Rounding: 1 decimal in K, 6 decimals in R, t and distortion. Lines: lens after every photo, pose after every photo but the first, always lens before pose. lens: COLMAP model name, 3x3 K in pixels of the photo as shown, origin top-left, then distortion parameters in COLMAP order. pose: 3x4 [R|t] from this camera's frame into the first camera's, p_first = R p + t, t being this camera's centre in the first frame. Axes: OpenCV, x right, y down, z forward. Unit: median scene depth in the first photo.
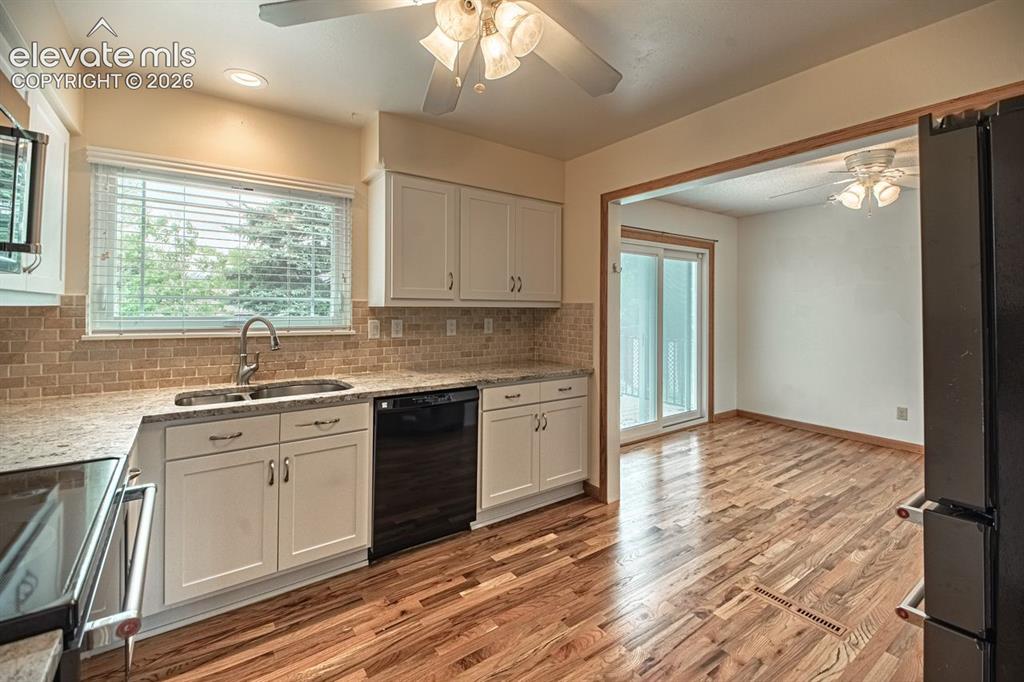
lens RADIAL K [[436.8, 0, 513.7], [0, 436.8, 308.3], [0, 0, 1]] dist [0.039317, -0.022099]
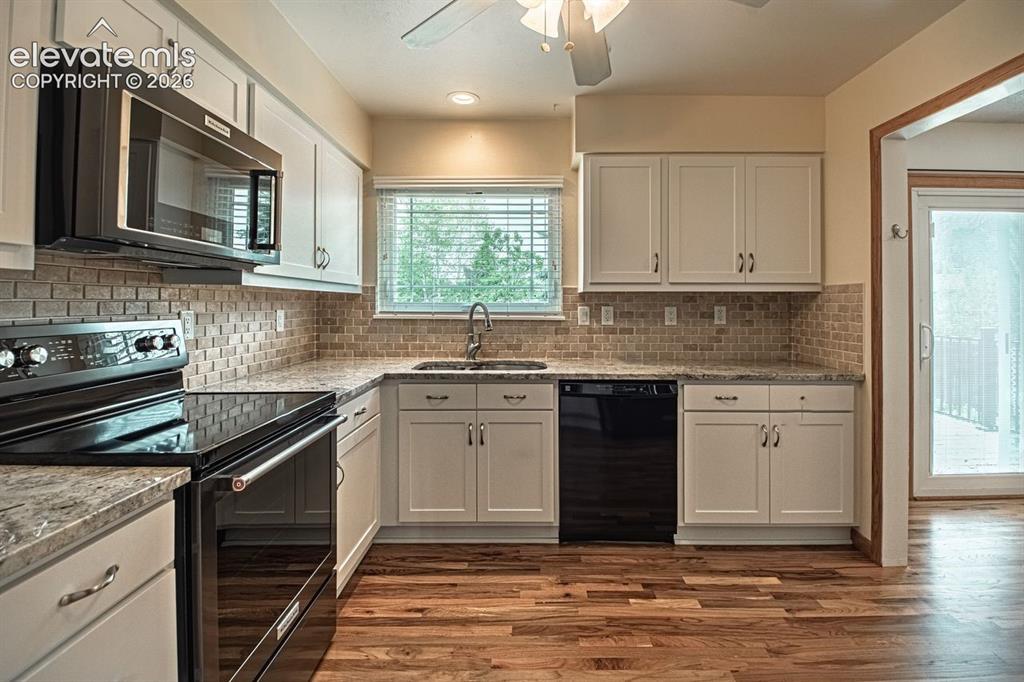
lens RADIAL K [[474.1, 0, 532.8], [0, 474.1, 305.0], [0, 0, 1]] dist [0.029381, -0.030205]
pose [[0.815381, -0.003855, -0.578912, 0.243412], [0.003583, 0.999992, -0.001612, 0.028642], [0.578913, -0.000760, 0.815389, 0.064196]]
